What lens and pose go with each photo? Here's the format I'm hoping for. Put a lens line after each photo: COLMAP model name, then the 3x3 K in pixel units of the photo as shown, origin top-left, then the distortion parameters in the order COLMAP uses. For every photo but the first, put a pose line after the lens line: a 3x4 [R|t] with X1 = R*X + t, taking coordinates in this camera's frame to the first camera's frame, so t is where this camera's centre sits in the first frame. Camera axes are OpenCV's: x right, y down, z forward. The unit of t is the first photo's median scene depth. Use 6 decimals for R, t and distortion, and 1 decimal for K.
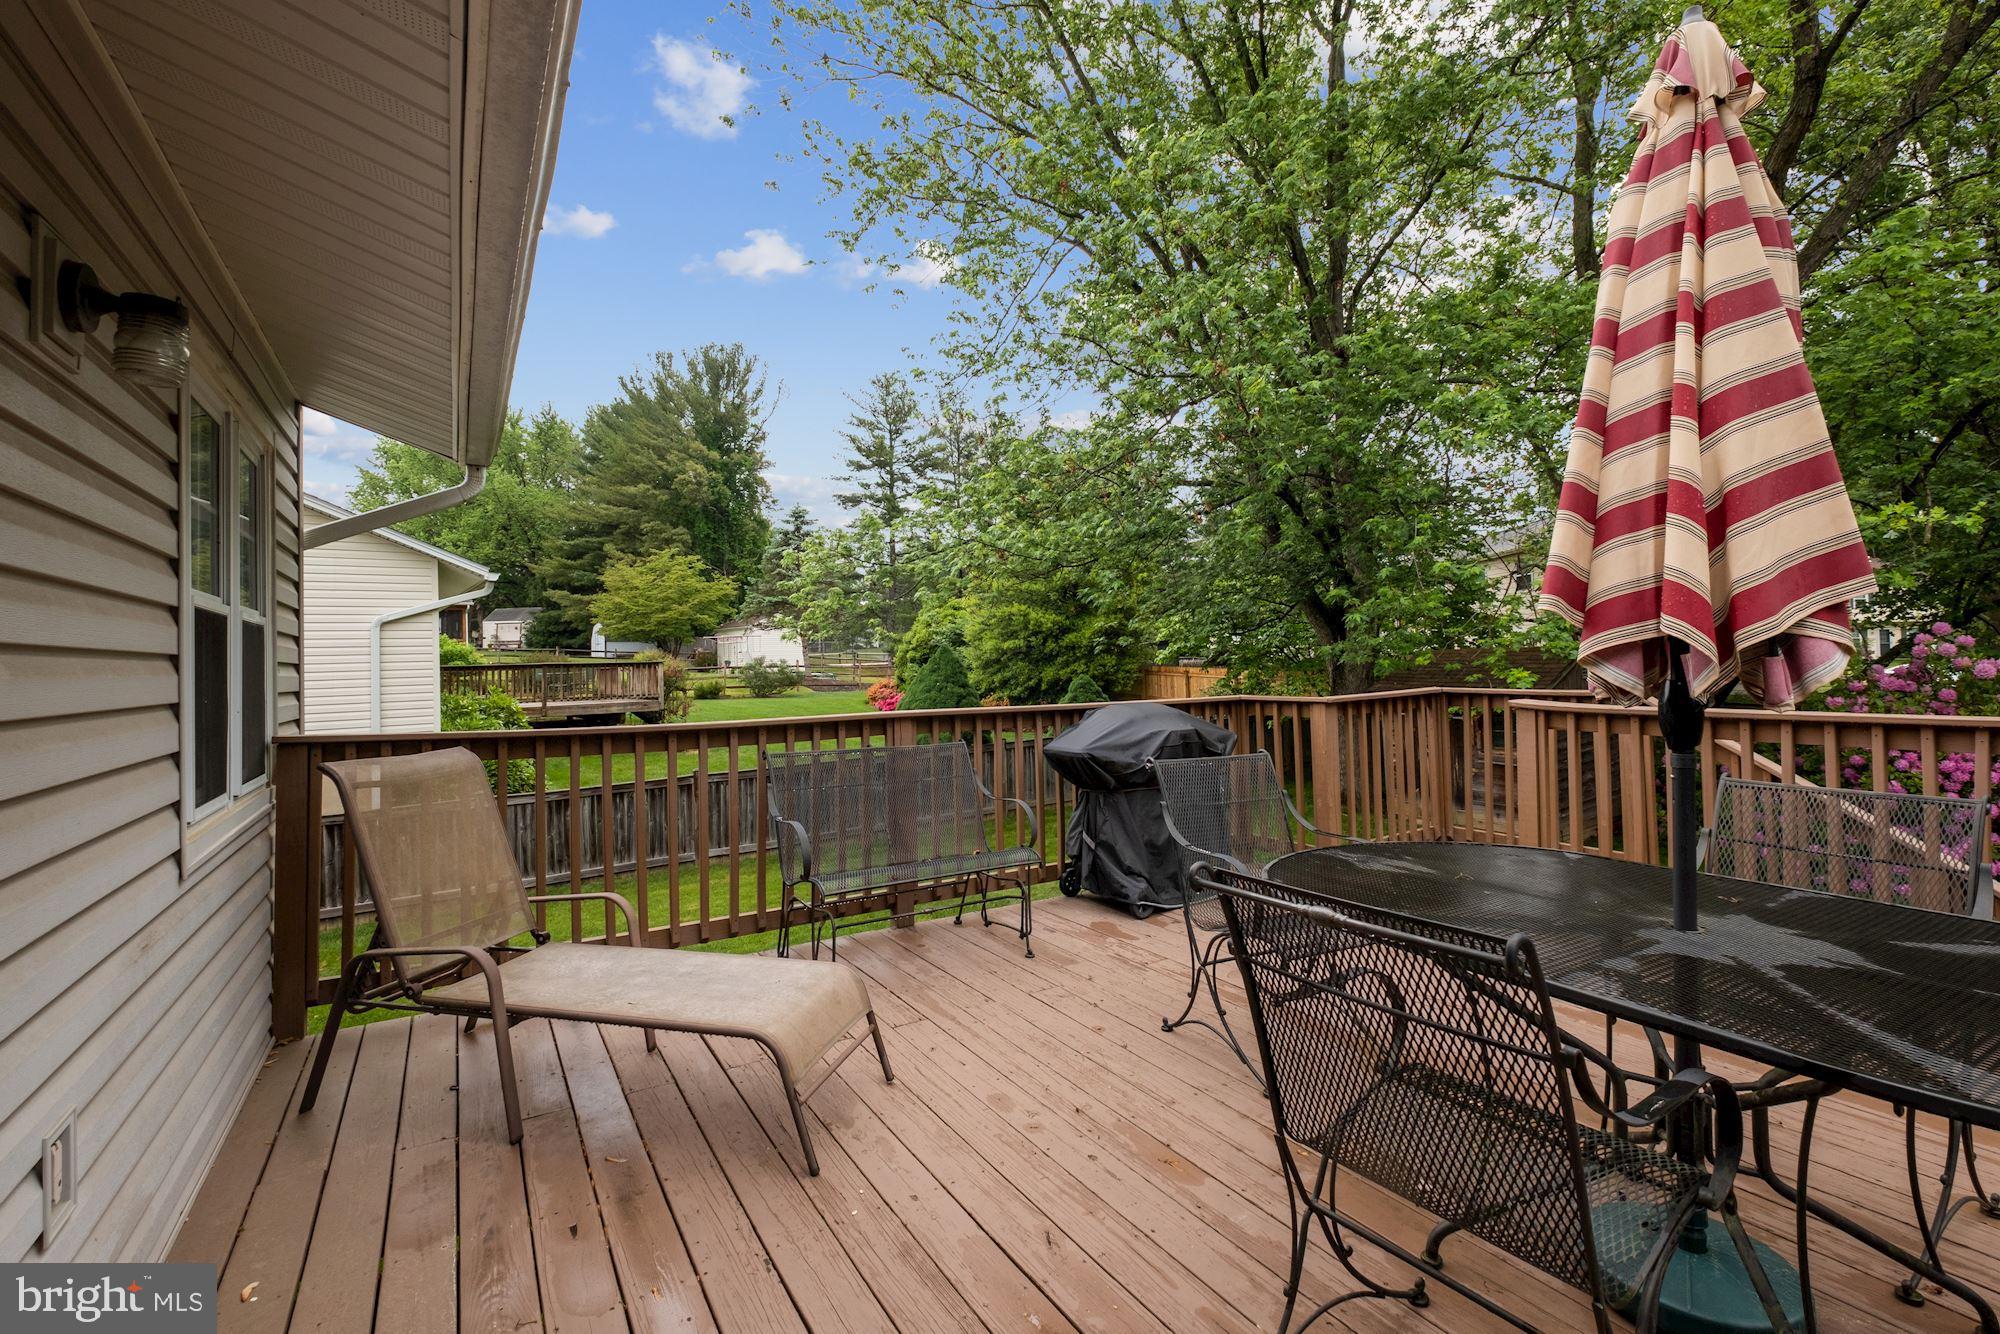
lens RADIAL K [[876.2, 0, 1000.0], [0, 876.2, 667.0], [0, 0, 1]] dist [-0.001126, -0.000672]
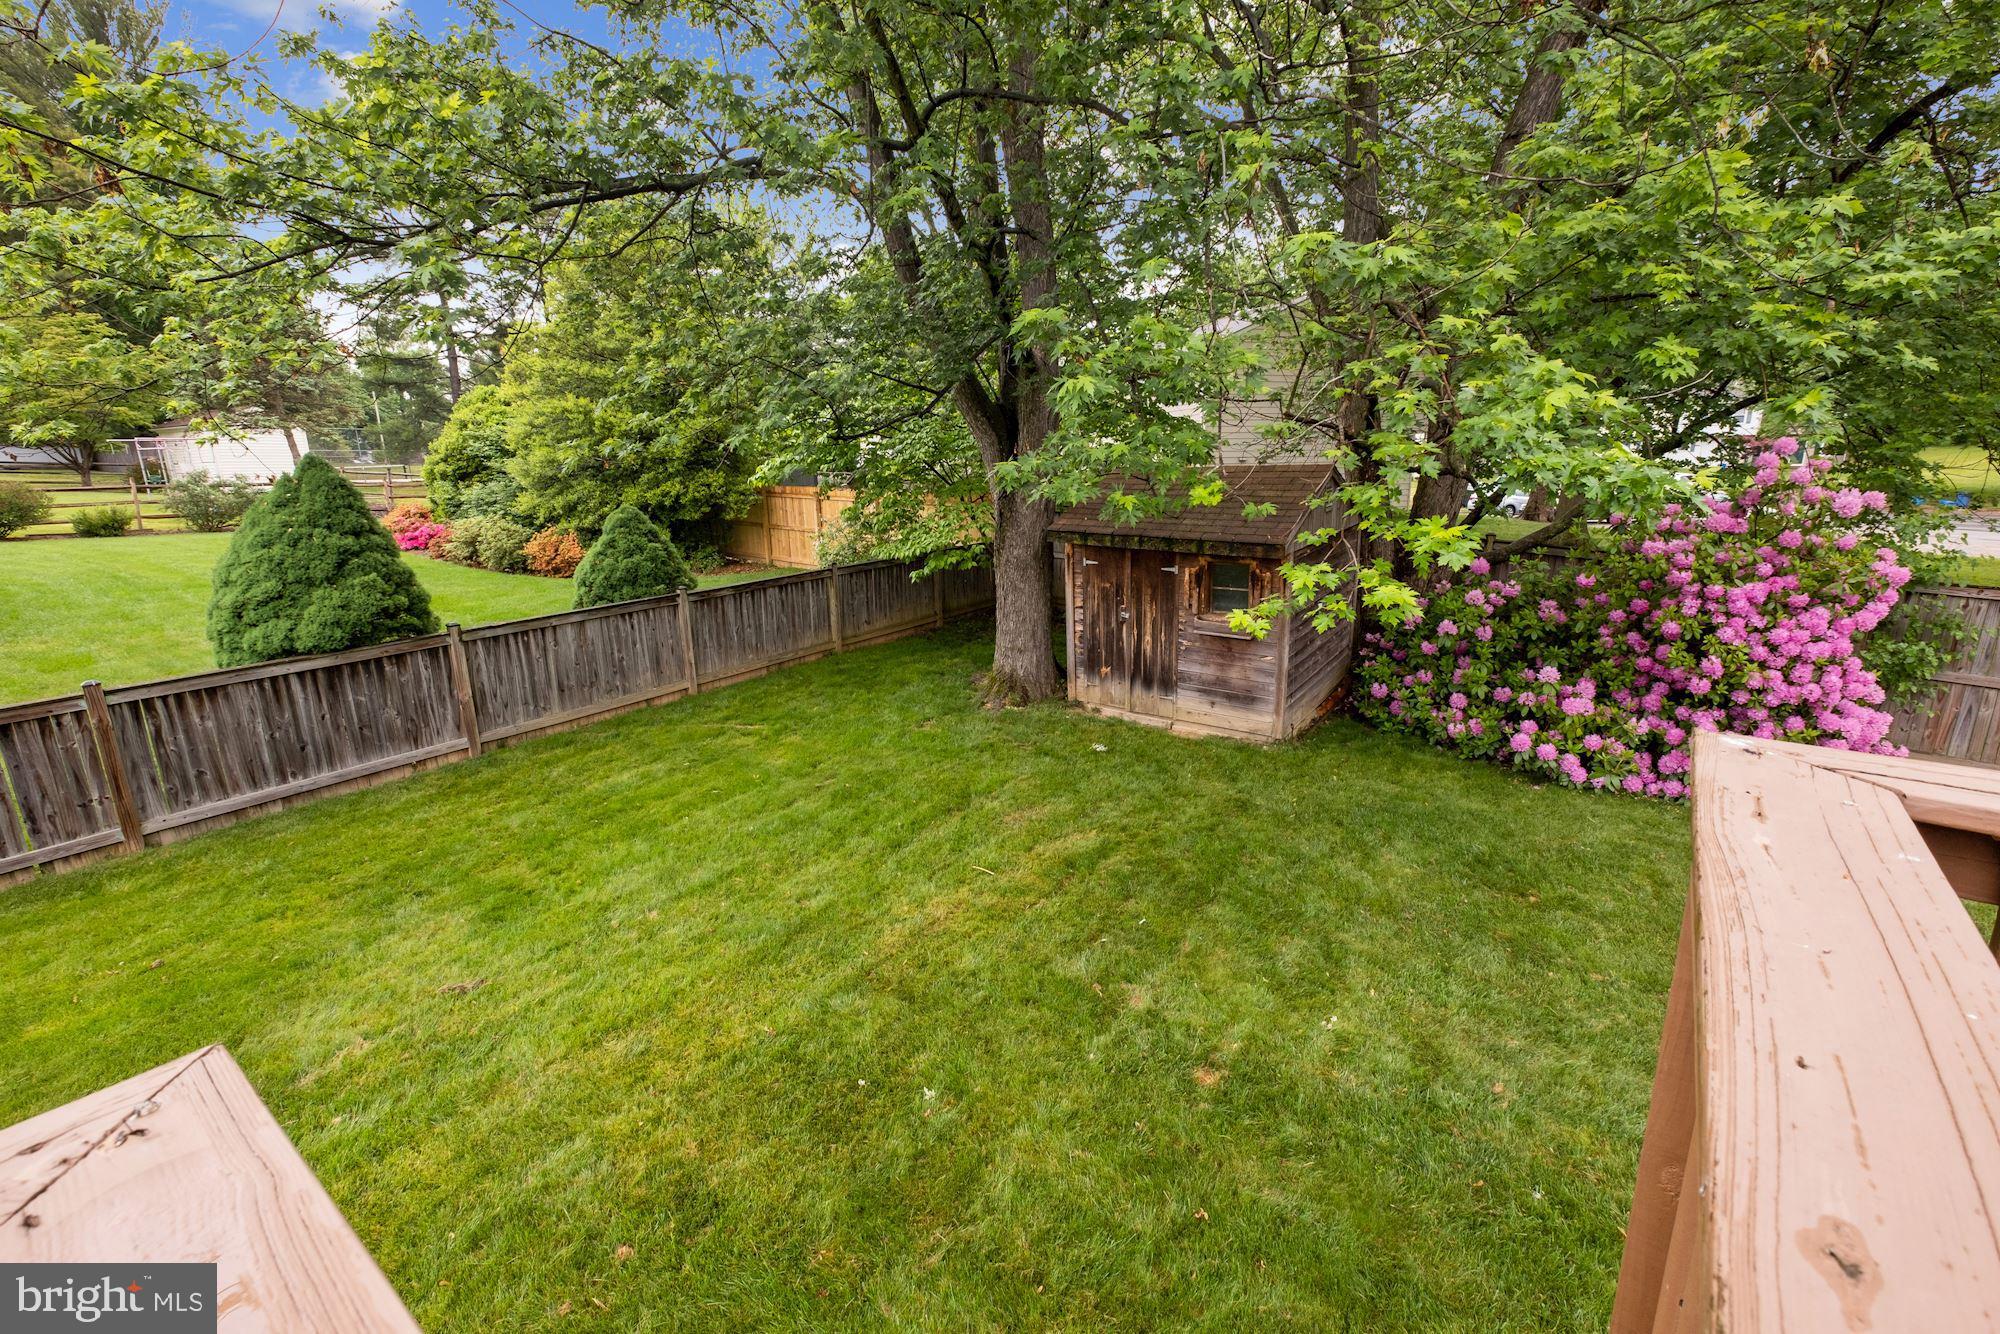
lens RADIAL K [[876.2, 0, 1000.0], [0, 876.2, 667.0], [0, 0, 1]] dist [-0.001126, -0.000672]
pose [[0.929456, -0.075816, 0.361059, 0.065355], [-0.000563, 0.978365, 0.206887, -0.004523], [-0.368933, -0.192496, 0.909304, 0.186411]]
